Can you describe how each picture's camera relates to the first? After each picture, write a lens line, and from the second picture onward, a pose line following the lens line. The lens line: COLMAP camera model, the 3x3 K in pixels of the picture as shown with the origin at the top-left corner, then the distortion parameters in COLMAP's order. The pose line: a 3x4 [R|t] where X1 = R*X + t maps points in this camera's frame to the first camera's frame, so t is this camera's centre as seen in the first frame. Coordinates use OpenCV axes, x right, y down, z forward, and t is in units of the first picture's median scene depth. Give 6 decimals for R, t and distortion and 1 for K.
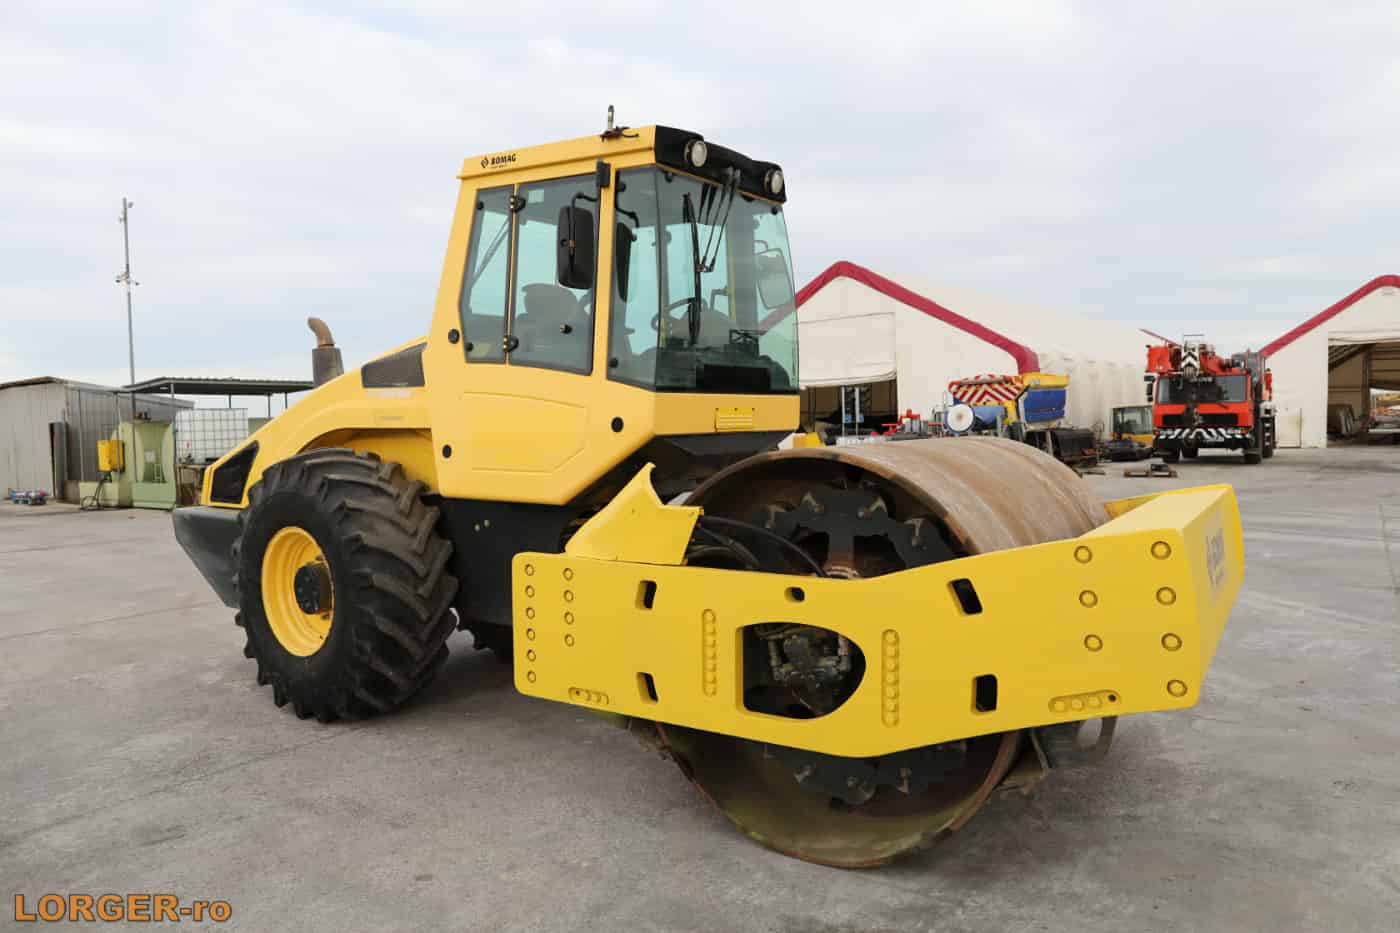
lens RADIAL K [[943.4, 0, 700.0], [0, 943.4, 466.5], [0, 0, 1]] dist [-0.081555, 0.059906]
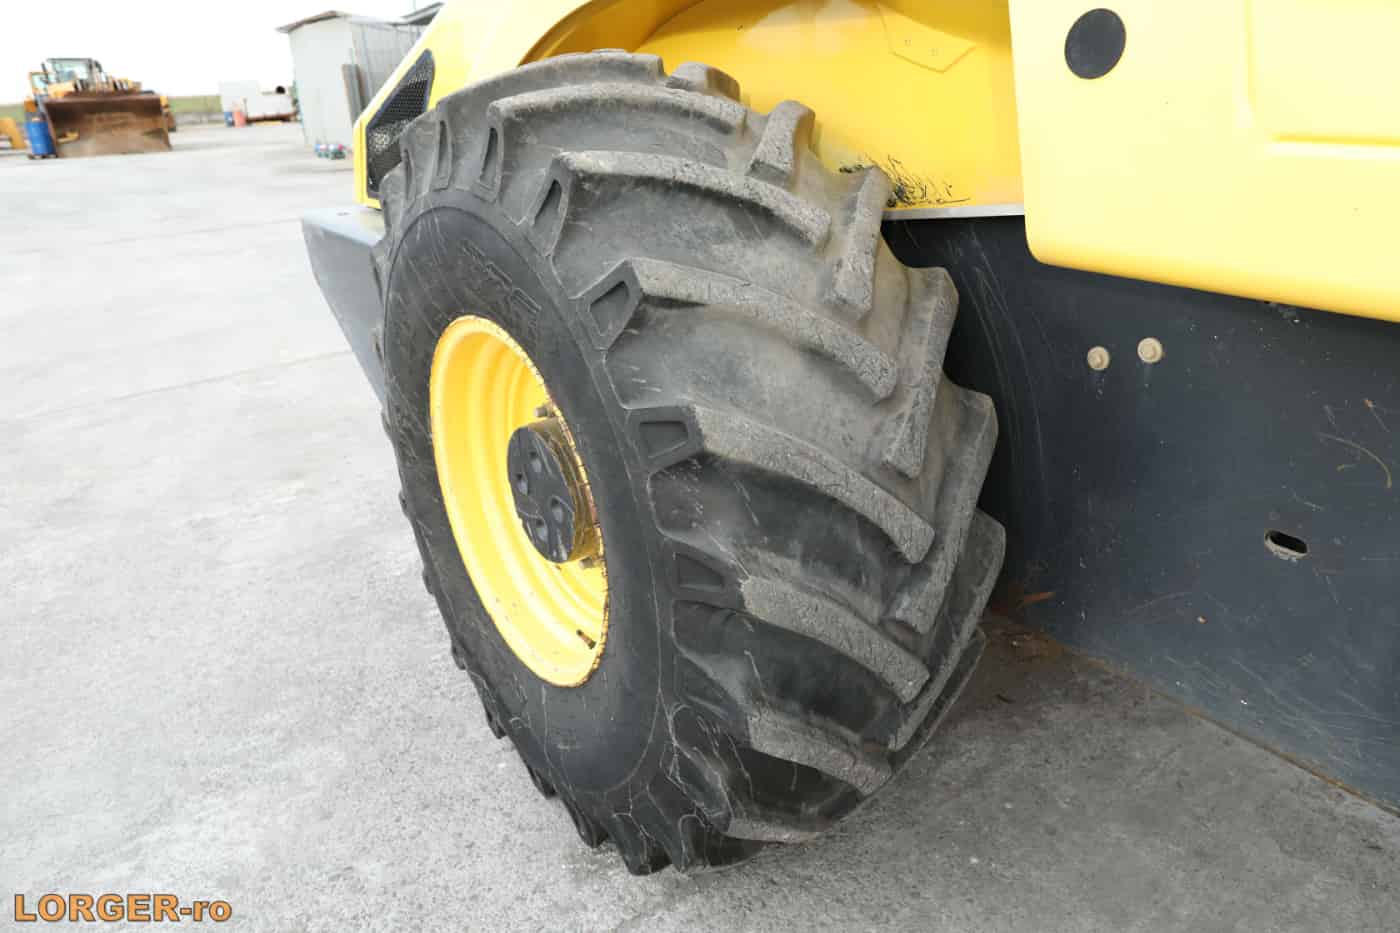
lens RADIAL K [[943.4, 0, 700.0], [0, 943.4, 466.5], [0, 0, 1]] dist [-0.081555, 0.059906]
pose [[0.951217, 0.105450, -0.289942, -0.277641], [0.005127, 0.934244, 0.356598, -0.002386], [0.308480, -0.340689, 0.888128, 0.746600]]
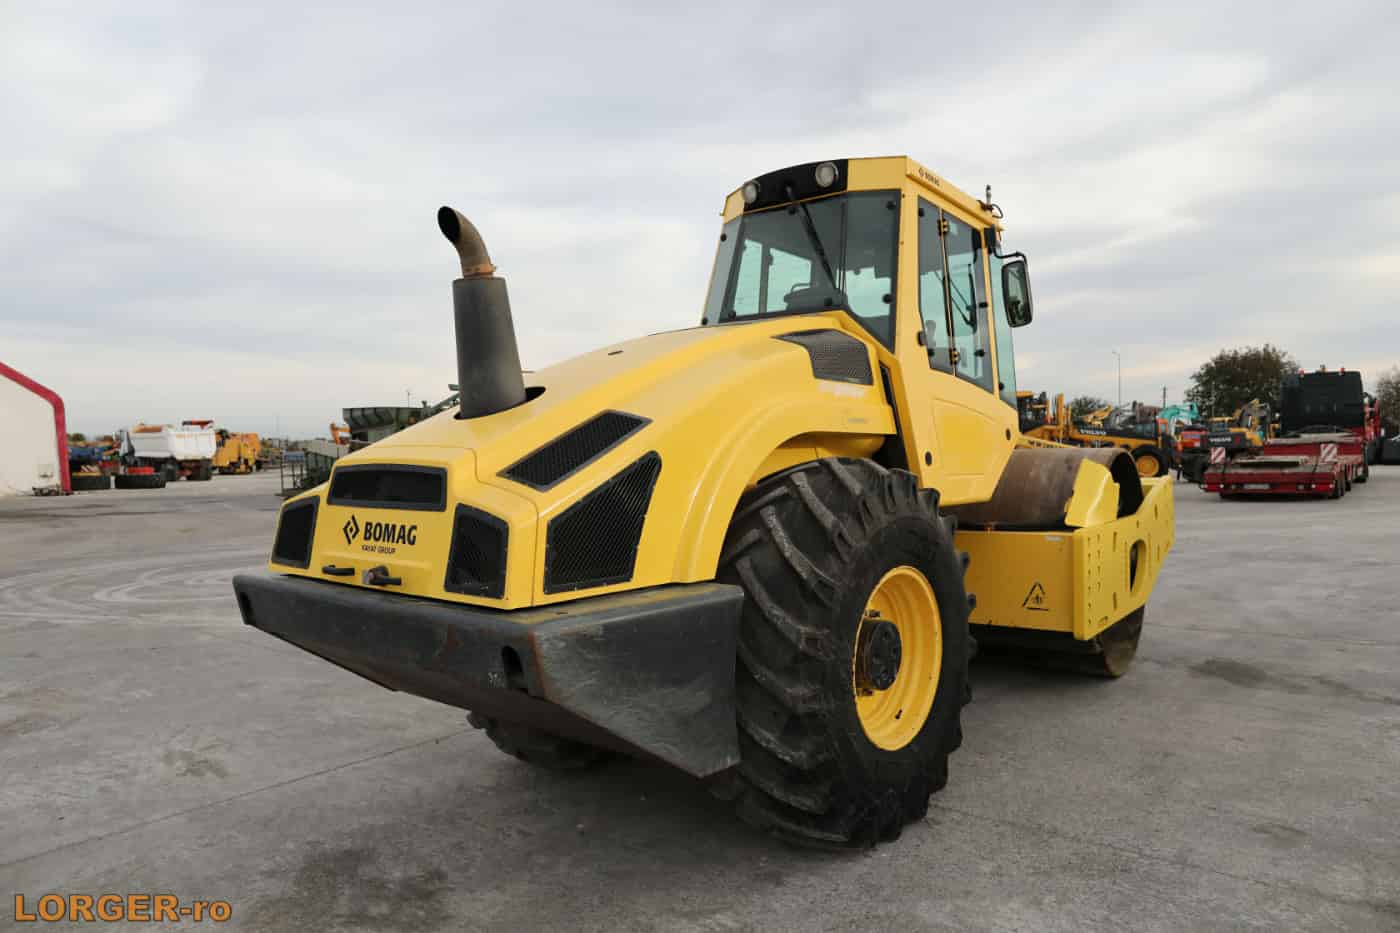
lens RADIAL K [[943.4, 0, 700.0], [0, 943.4, 466.5], [0, 0, 1]] dist [-0.081555, 0.059906]
pose [[0.094343, -0.003154, 0.995535, -1.206455], [0.061814, 0.998084, -0.002696, -0.019794], [-0.993619, 0.061792, 0.094358, 1.115551]]
